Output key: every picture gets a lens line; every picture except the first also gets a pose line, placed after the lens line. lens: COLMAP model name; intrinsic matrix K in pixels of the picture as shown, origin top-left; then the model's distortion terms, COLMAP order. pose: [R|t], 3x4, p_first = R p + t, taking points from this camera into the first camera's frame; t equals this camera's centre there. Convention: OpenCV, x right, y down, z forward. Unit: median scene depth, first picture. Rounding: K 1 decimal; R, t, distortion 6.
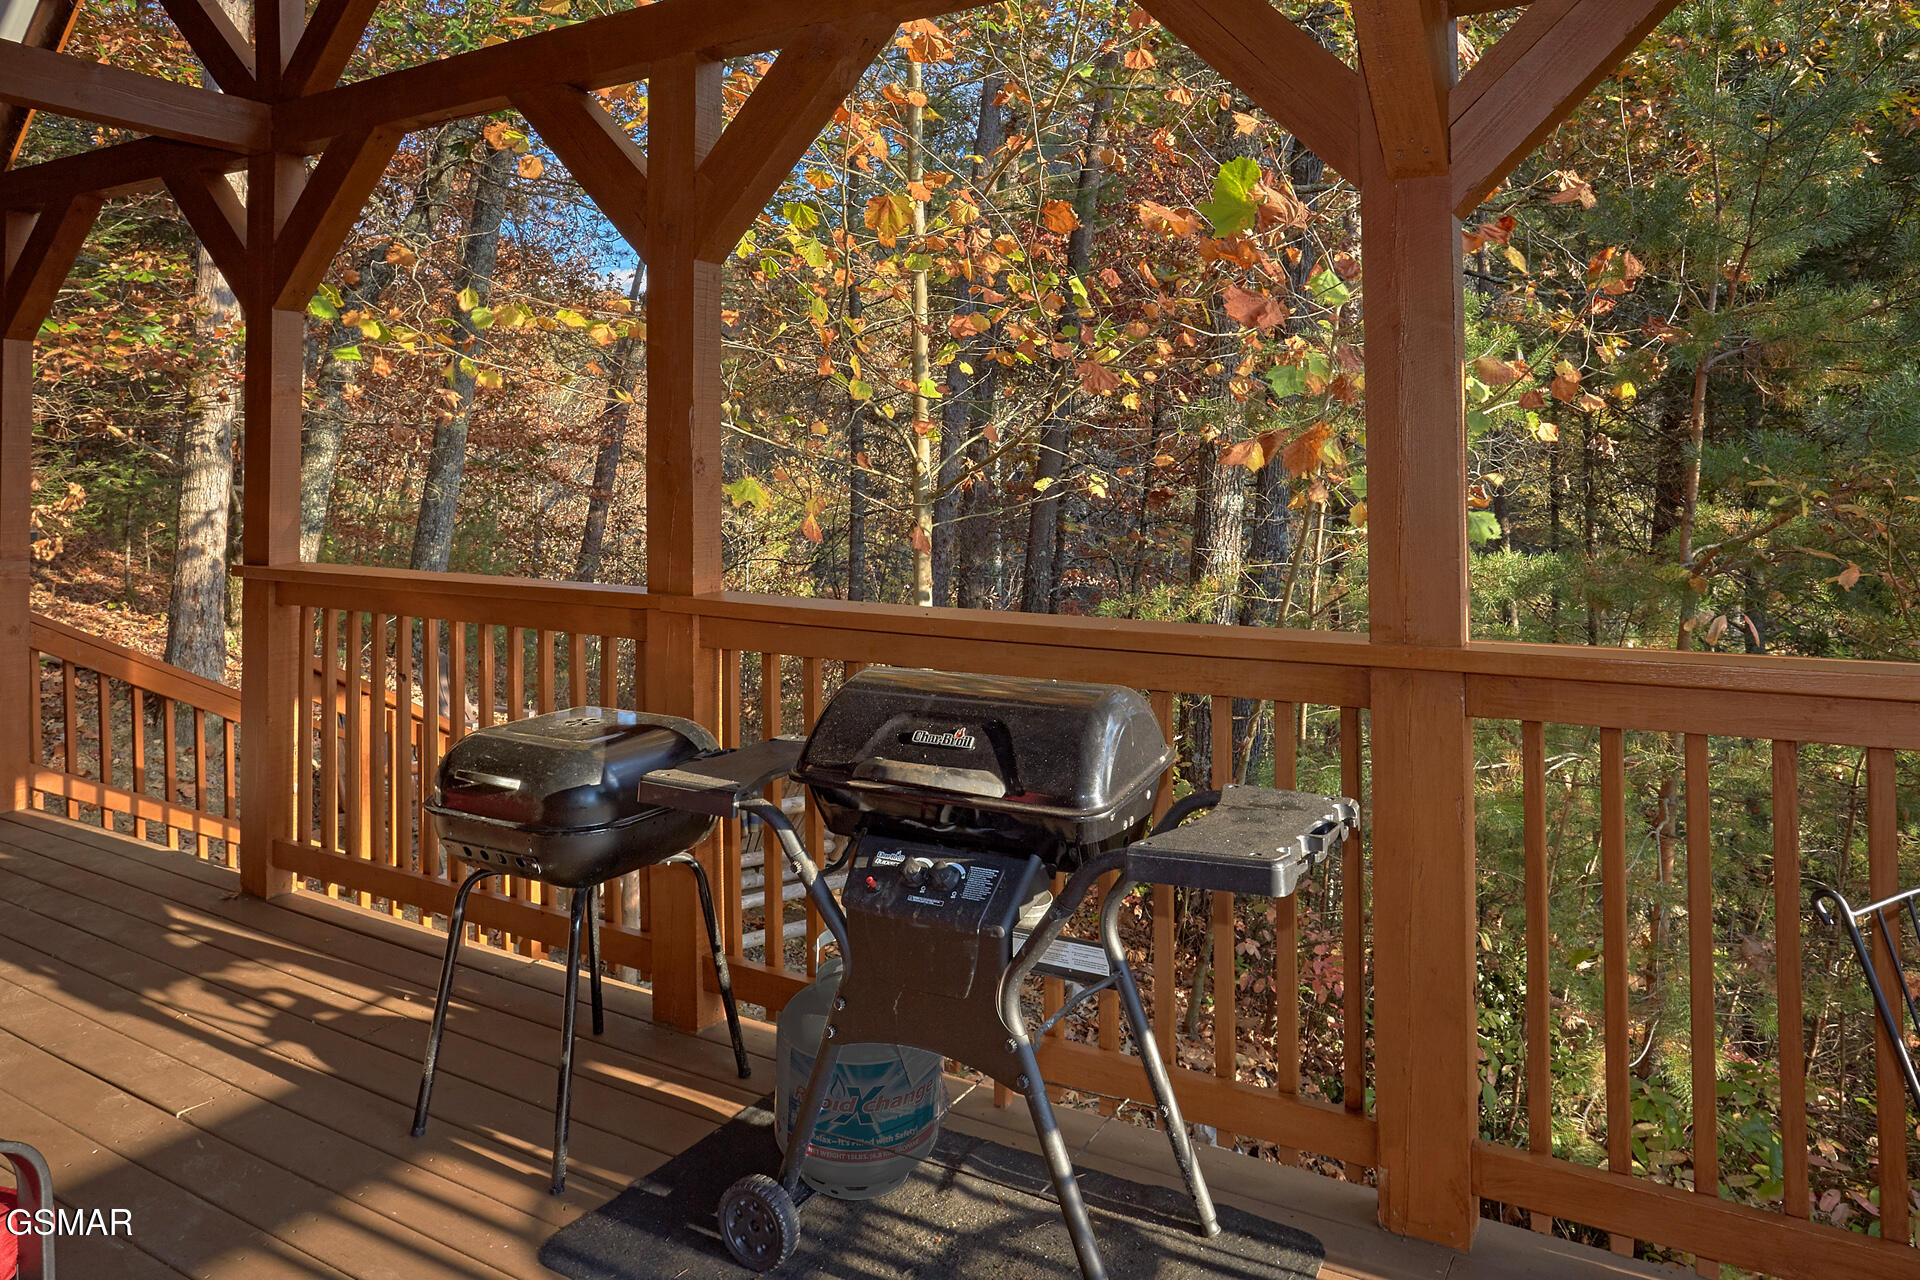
lens RADIAL K [[1300.7, 0, 957.9], [0, 1300.7, 642.4], [0, 0, 1]] dist [-0.004611, -0.001263]
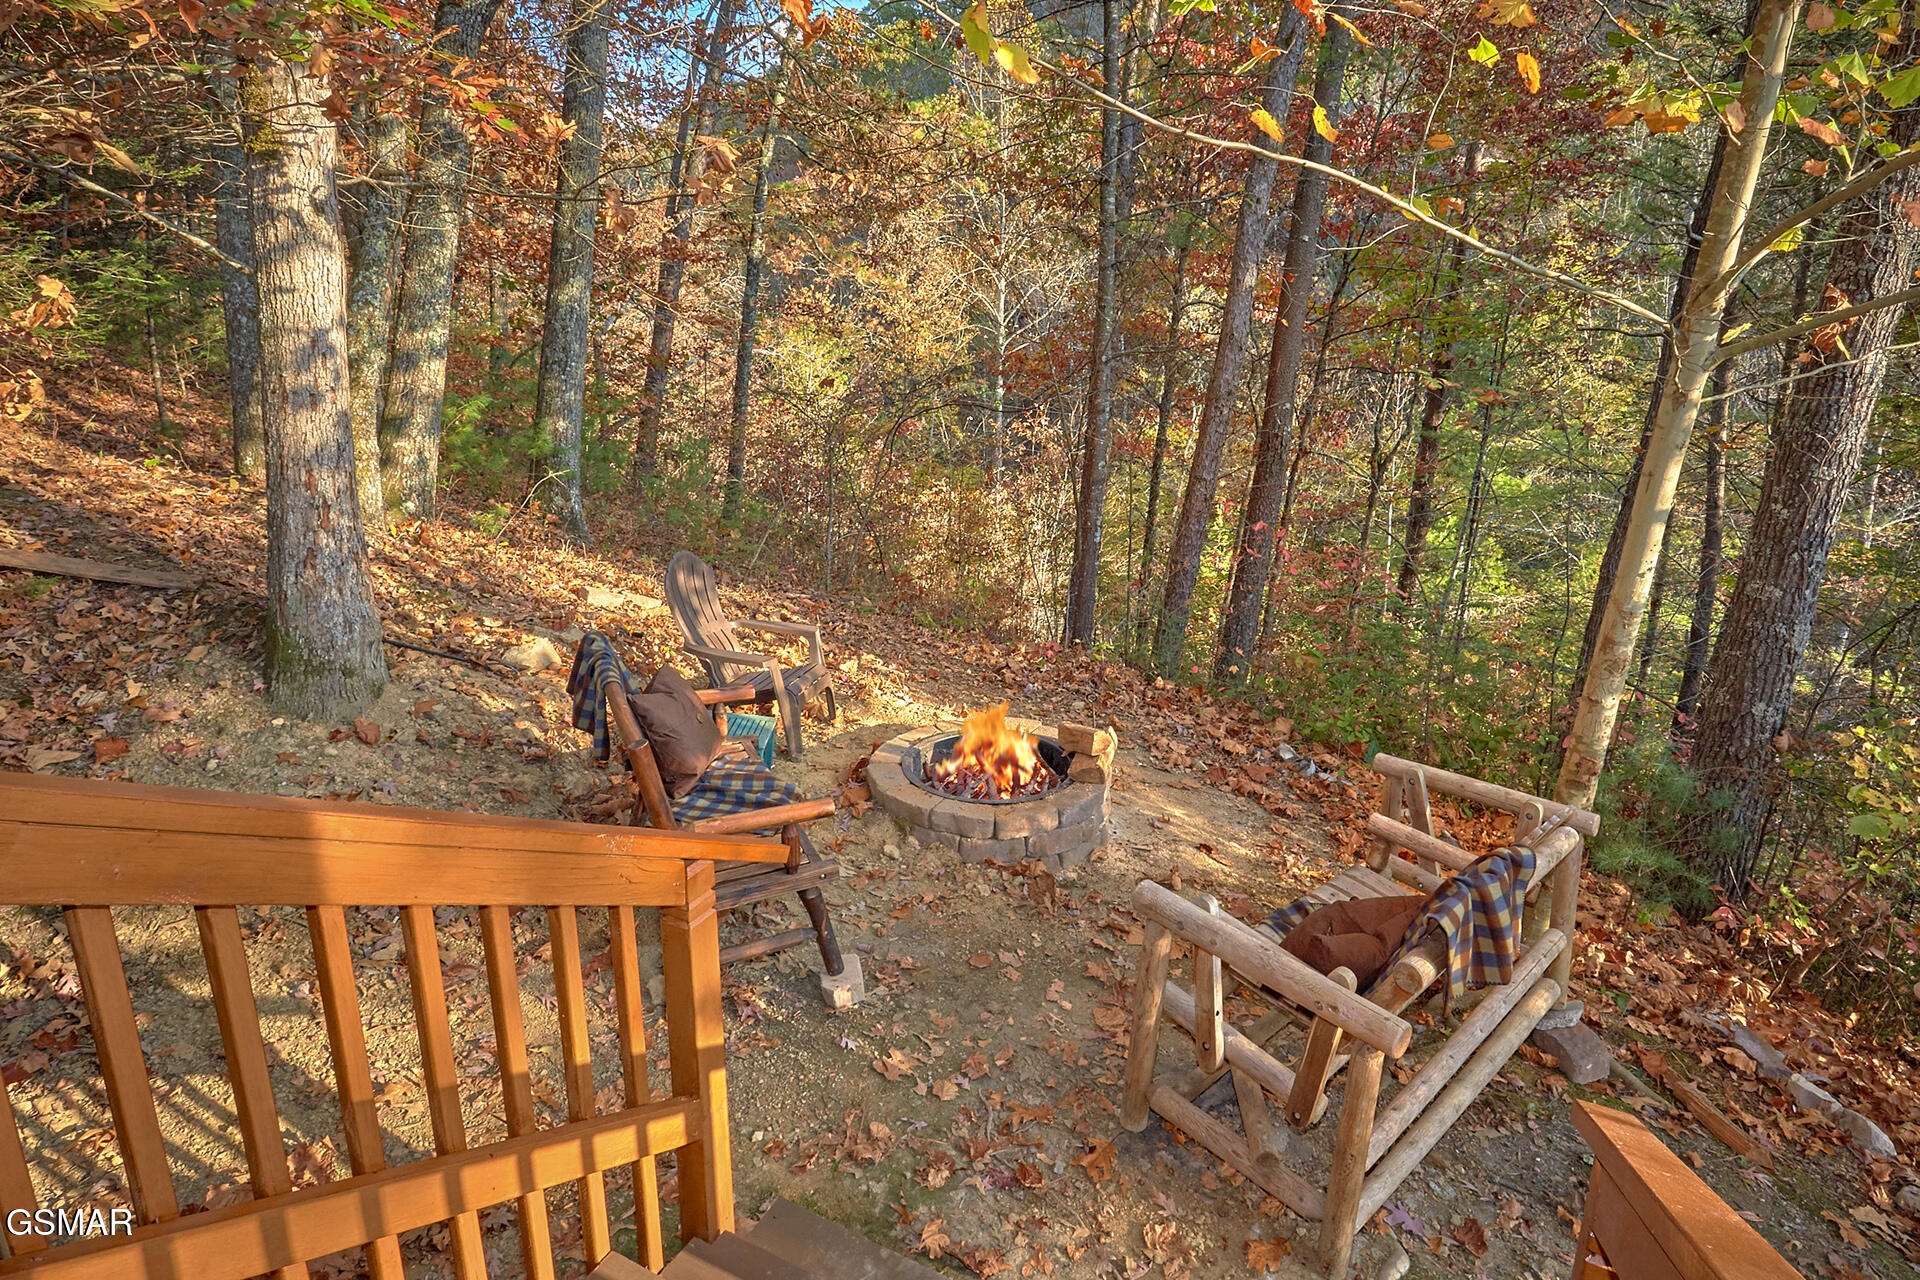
lens RADIAL K [[939.5, 0, 962.4], [0, 939.5, 635.1], [0, 0, 1]] dist [-0.003366, -0.000565]
pose [[0.991451, -0.017609, 0.129288, -0.345461], [-0.009080, 0.979140, 0.202983, -0.056045], [-0.130165, -0.202421, 0.970609, 0.524804]]
